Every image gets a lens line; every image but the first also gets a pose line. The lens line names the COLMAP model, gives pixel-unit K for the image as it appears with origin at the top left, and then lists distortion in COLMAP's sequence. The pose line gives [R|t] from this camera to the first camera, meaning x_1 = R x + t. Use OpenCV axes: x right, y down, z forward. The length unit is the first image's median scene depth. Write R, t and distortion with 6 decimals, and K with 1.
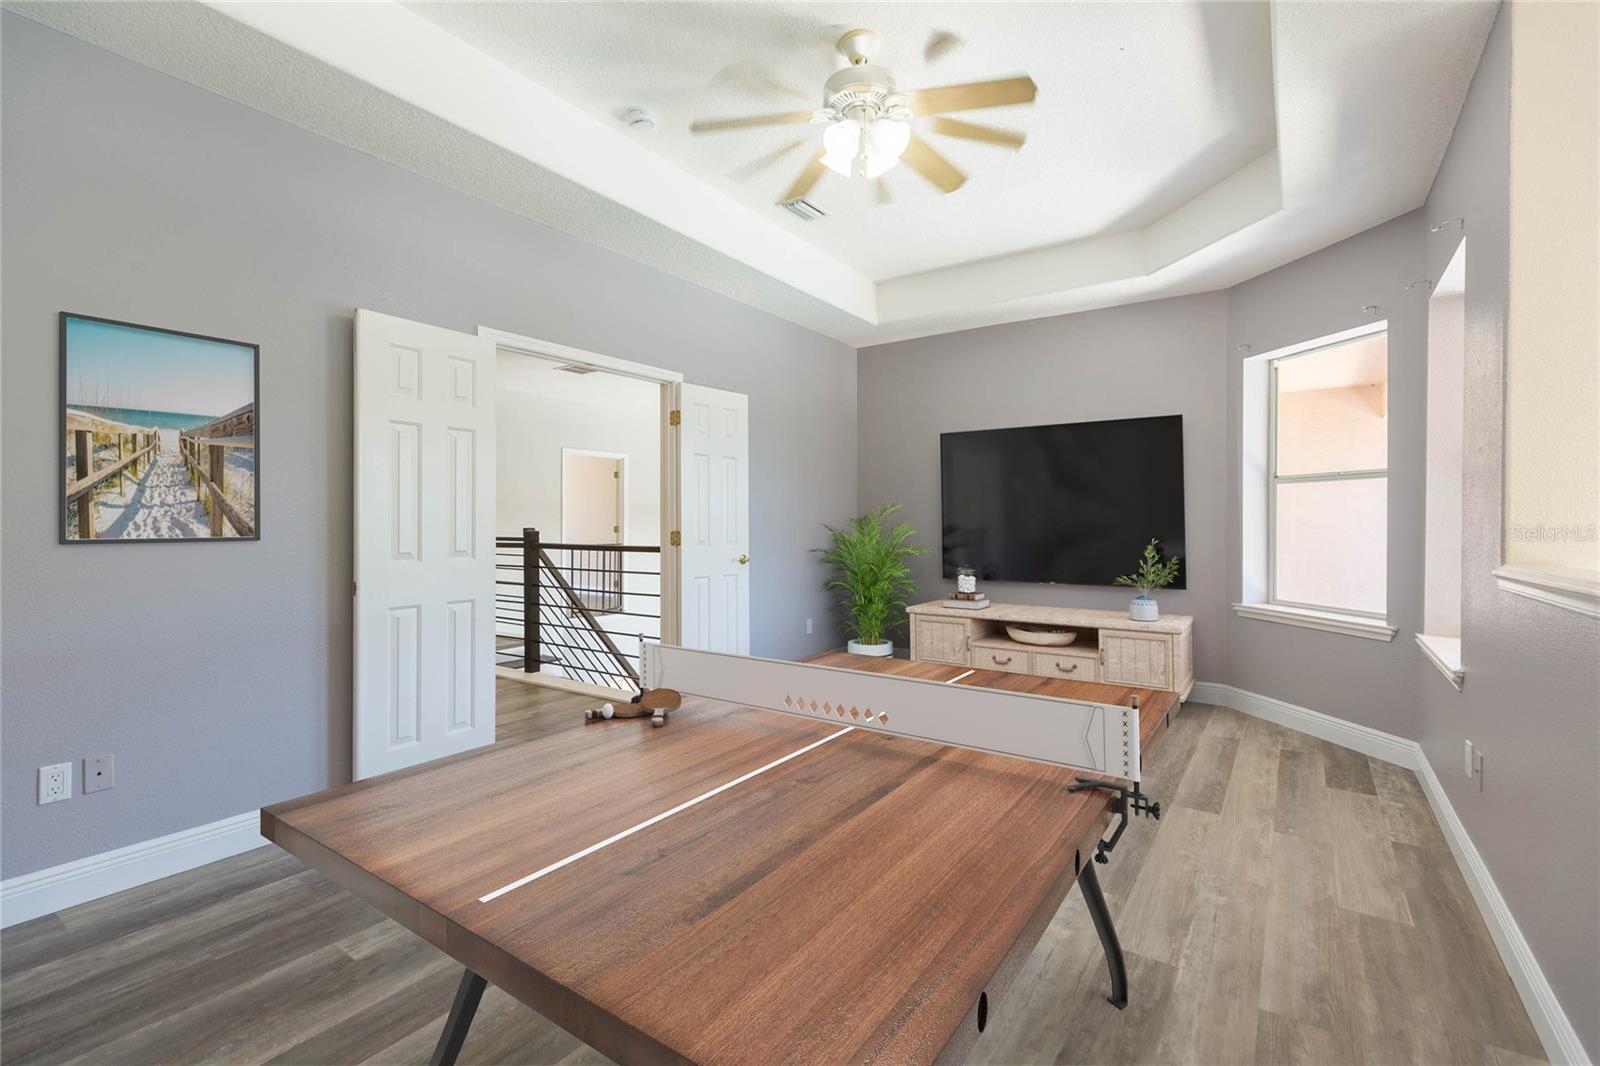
lens RADIAL K [[722.6, 0, 799.5], [0, 722.6, 511.5], [0, 0, 1]] dist [0.002905, -0.000185]
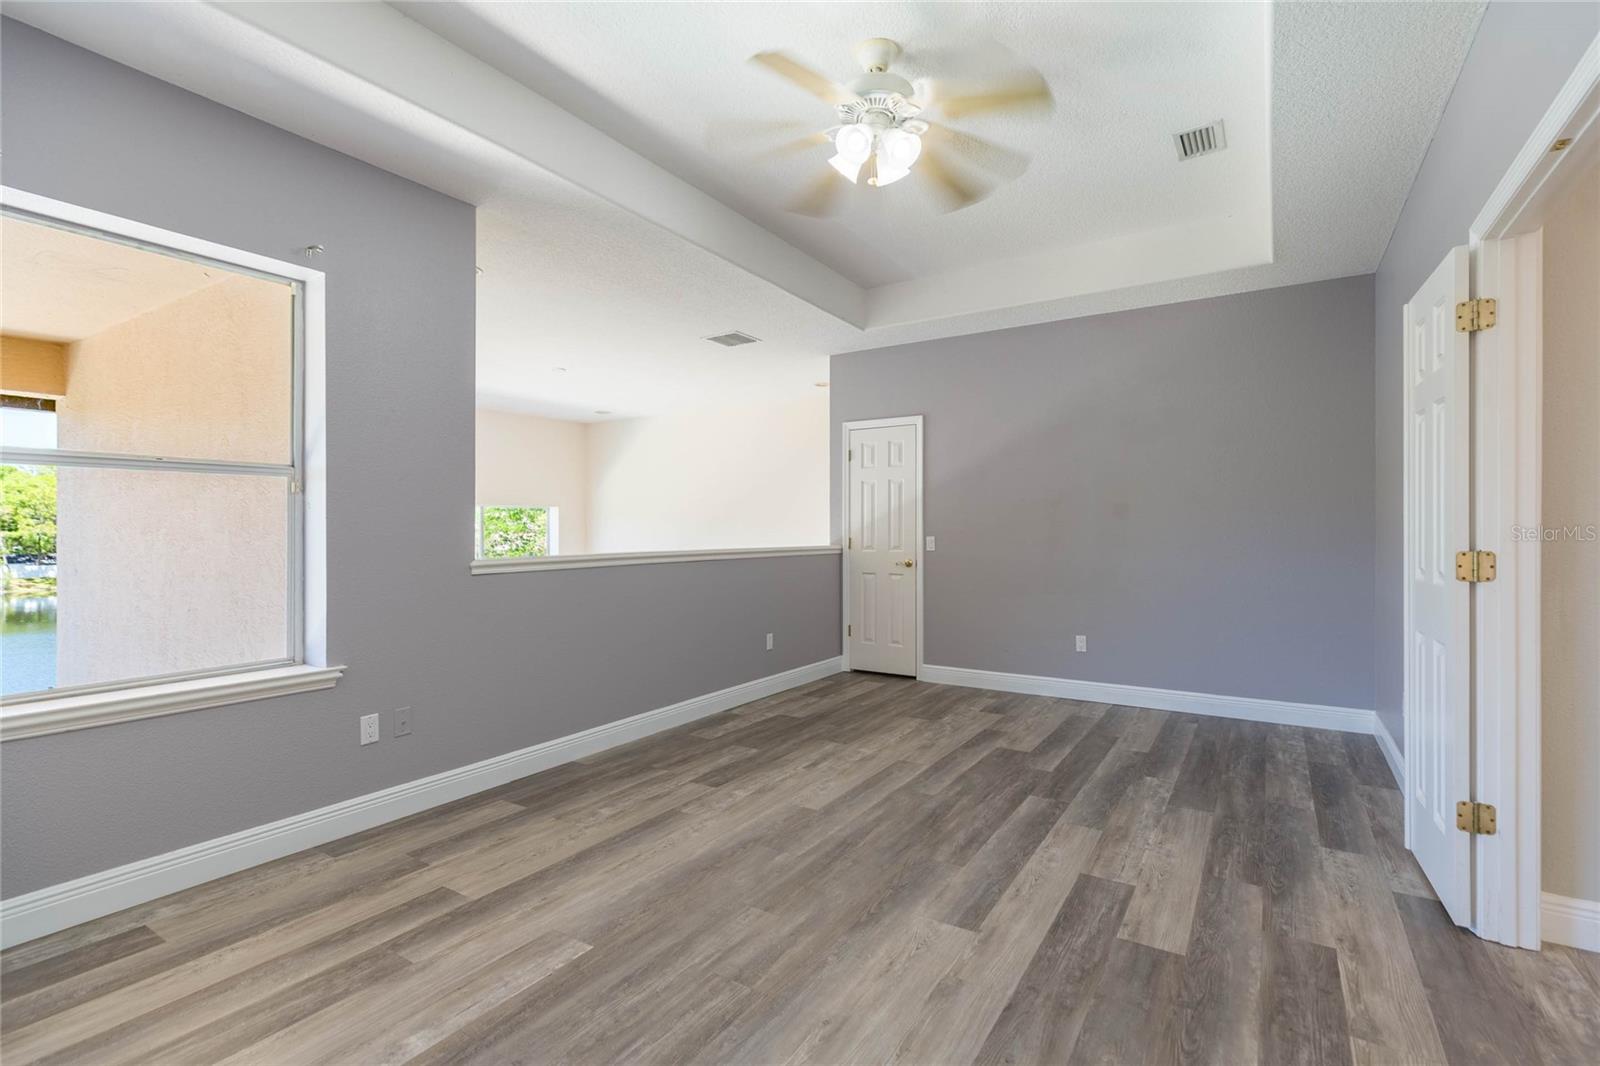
lens RADIAL K [[725.7, 0, 800.0], [0, 725.7, 533.0], [0, 0, 1]] dist [0.001594, -0.000030]
pose [[-0.999411, -0.001426, -0.034281, 0.234951], [-0.001122, 0.999960, -0.008874, 0.026131], [0.034292, -0.008831, -0.999373, 2.119052]]
